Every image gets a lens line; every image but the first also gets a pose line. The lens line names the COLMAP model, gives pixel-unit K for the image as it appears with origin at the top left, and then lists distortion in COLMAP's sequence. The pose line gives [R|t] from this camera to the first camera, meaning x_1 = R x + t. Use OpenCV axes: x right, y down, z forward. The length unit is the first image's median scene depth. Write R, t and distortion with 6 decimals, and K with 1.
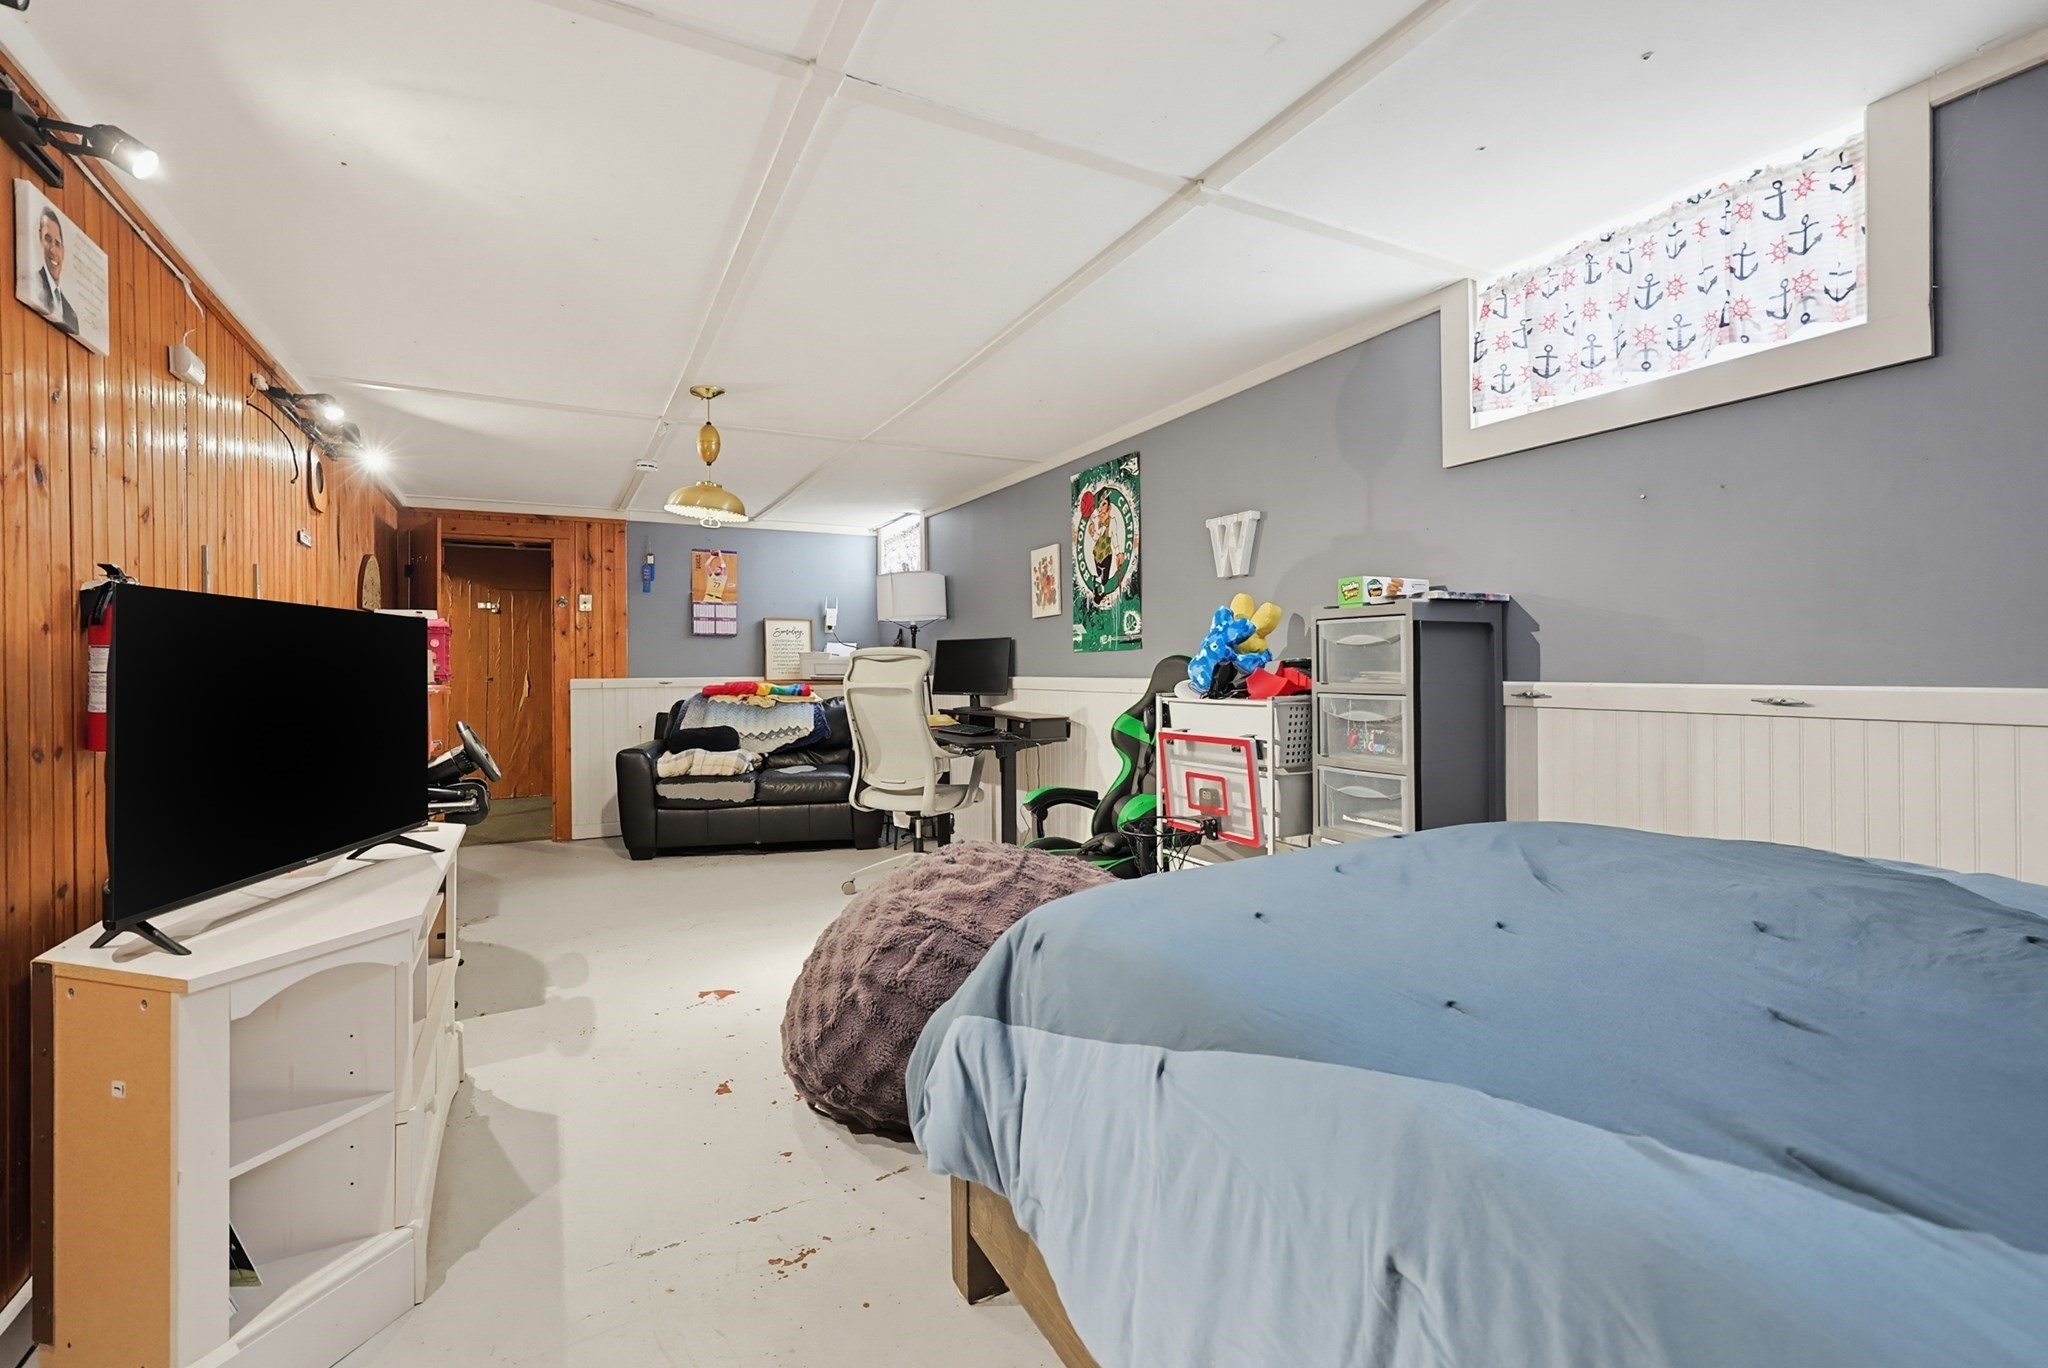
lens RADIAL K [[890.1, 0, 1026.6], [0, 890.1, 677.0], [0, 0, 1]] dist [0.004220, -0.001341]
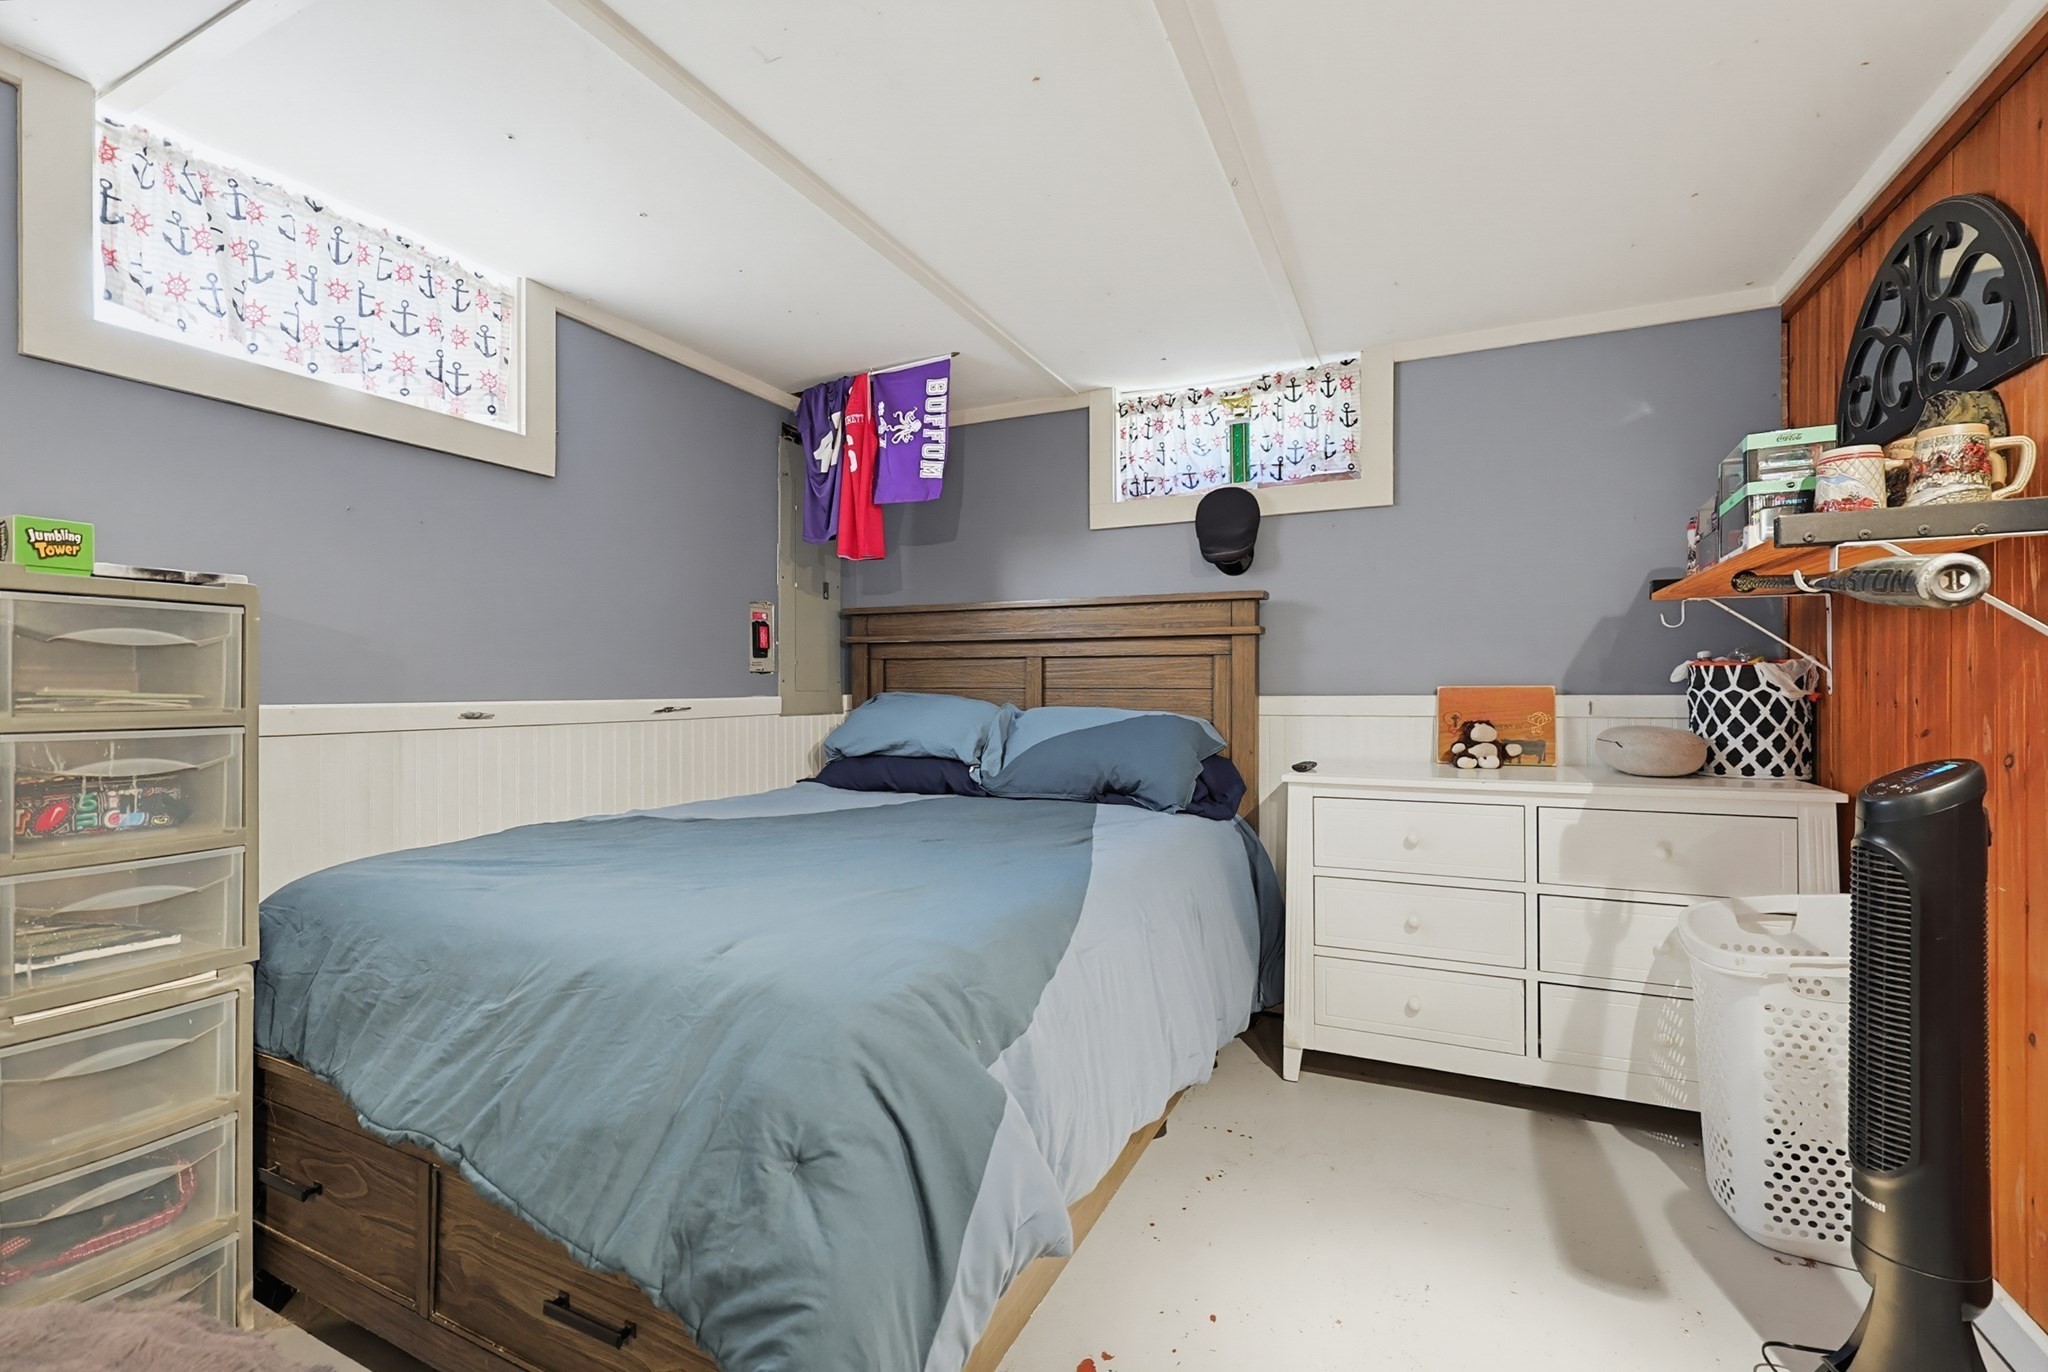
lens RADIAL K [[890.1, 0, 1021.5], [0, 890.1, 682.3], [0, 0, 1]] dist [0.004220, -0.001341]
pose [[-0.588748, 0.004290, 0.808305, -0.548733], [0.004141, 0.999989, -0.002291, -0.010719], [-0.808306, 0.001998, -0.588759, 1.074969]]
